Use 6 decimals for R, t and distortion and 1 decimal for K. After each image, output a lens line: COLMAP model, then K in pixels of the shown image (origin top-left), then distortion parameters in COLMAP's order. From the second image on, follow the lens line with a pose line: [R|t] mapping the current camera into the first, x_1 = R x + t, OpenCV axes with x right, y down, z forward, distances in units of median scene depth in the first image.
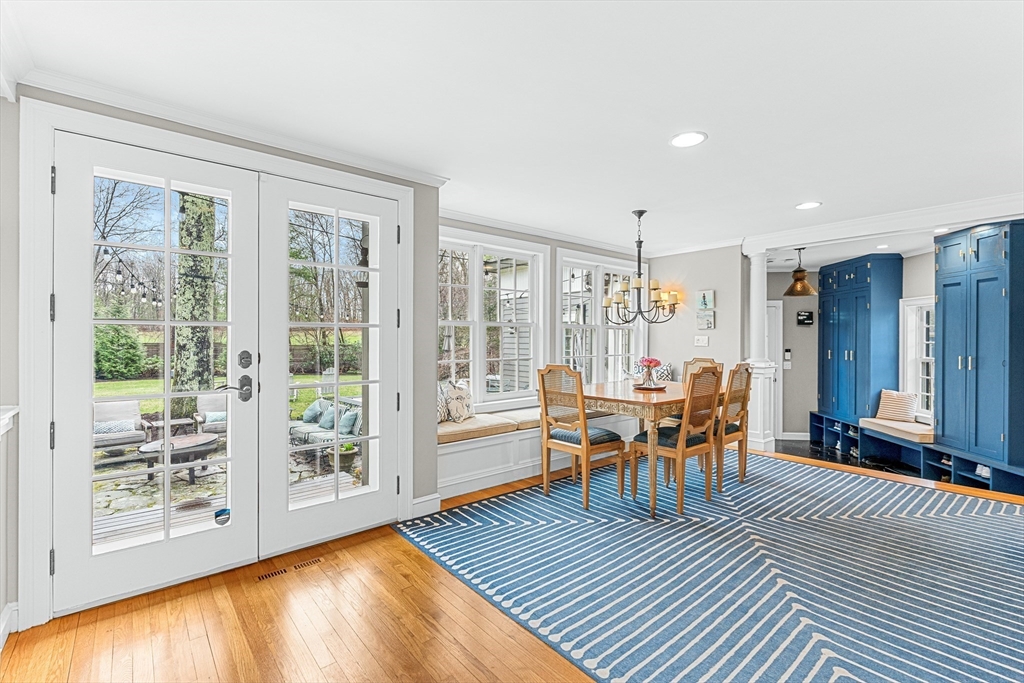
lens RADIAL K [[455.2, 0, 512.0], [0, 455.2, 341.5], [0, 0, 1]] dist [-0.001975, -0.000696]
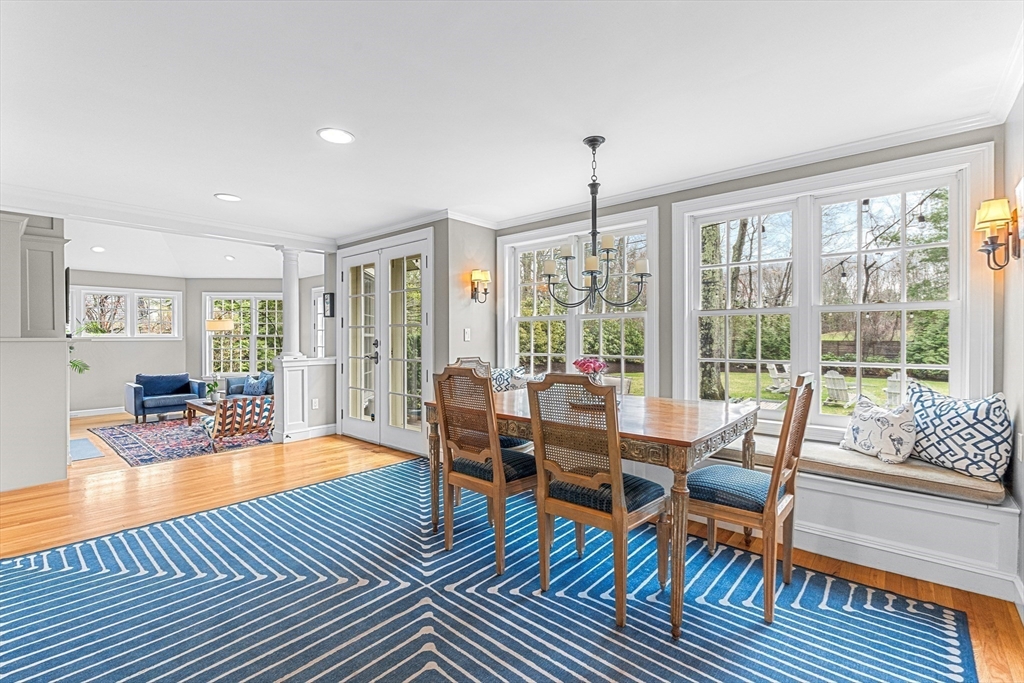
lens RADIAL K [[453.5, 0, 512.0], [0, 453.5, 341.5], [0, 0, 1]] dist [-0.003814, -0.000665]
pose [[0.154727, 0.009102, -0.987915, 1.046718], [-0.005018, 0.999952, 0.008427, 0.006238], [0.987944, 0.003653, 0.154766, 0.883914]]
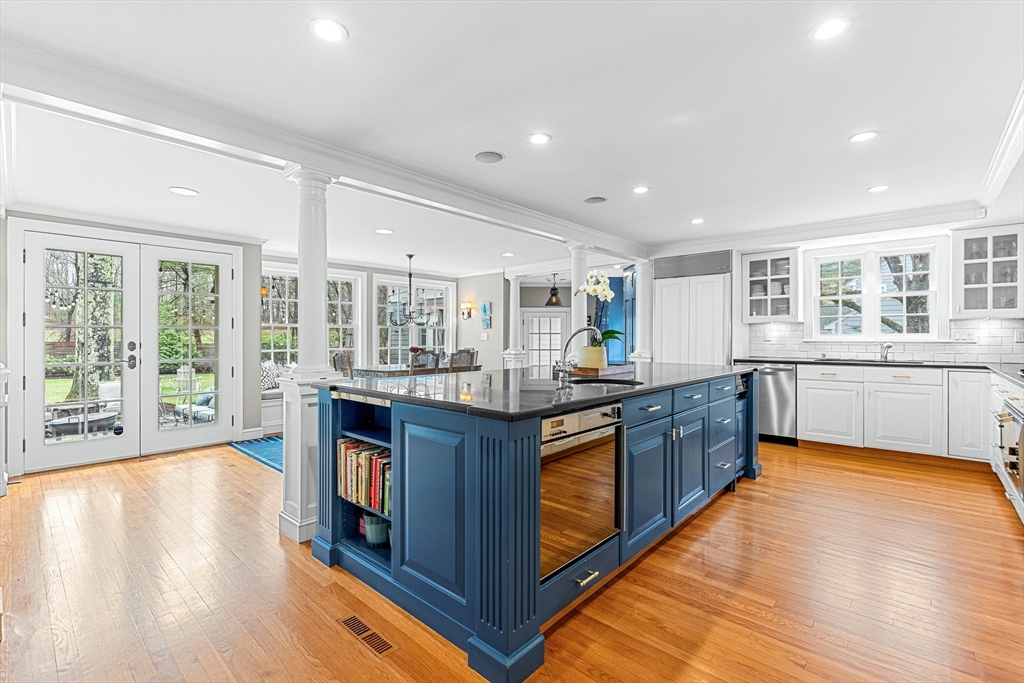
lens RADIAL K [[459.4, 0, 513.7], [0, 459.4, 338.3], [0, 0, 1]] dist [-0.002146, -0.000515]
pose [[0.990865, -0.003170, 0.134823, 0.479440], [0.003542, 0.999991, -0.002523, 0.012015], [-0.134813, 0.002977, 0.990867, -0.723065]]
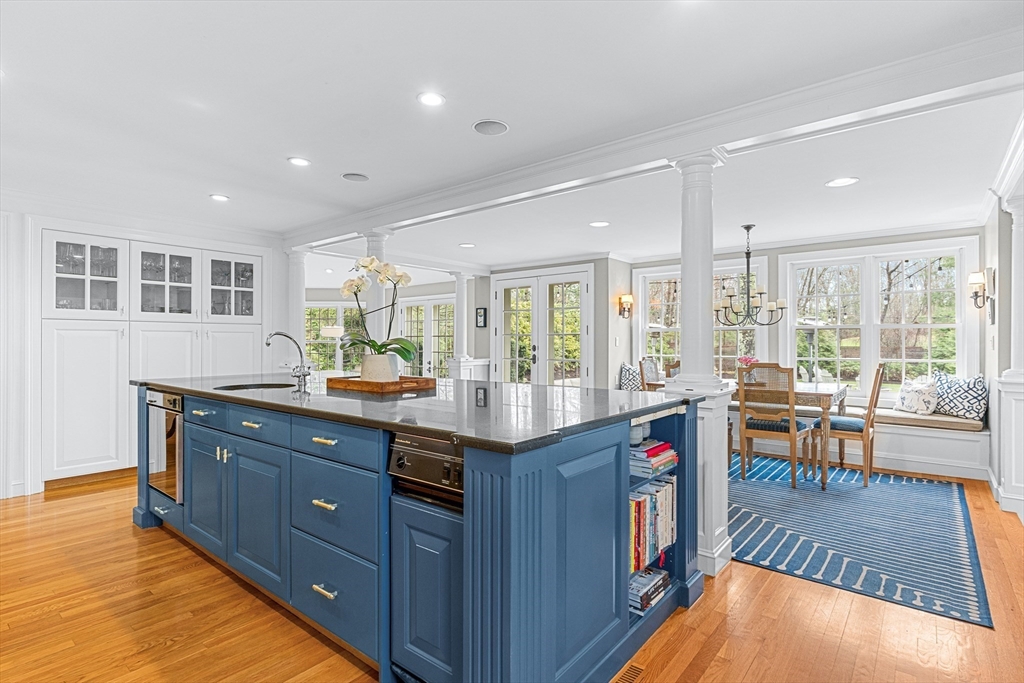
lens RADIAL K [[504.2, 0, 512.0], [0, 504.2, 341.5], [0, 0, 1]] dist [-0.005808, 0.000294]
pose [[0.176507, -0.003266, -0.984294, 1.585171], [-0.006866, 0.999966, -0.004549, 0.009576], [0.984275, 0.007561, 0.176478, 0.239755]]
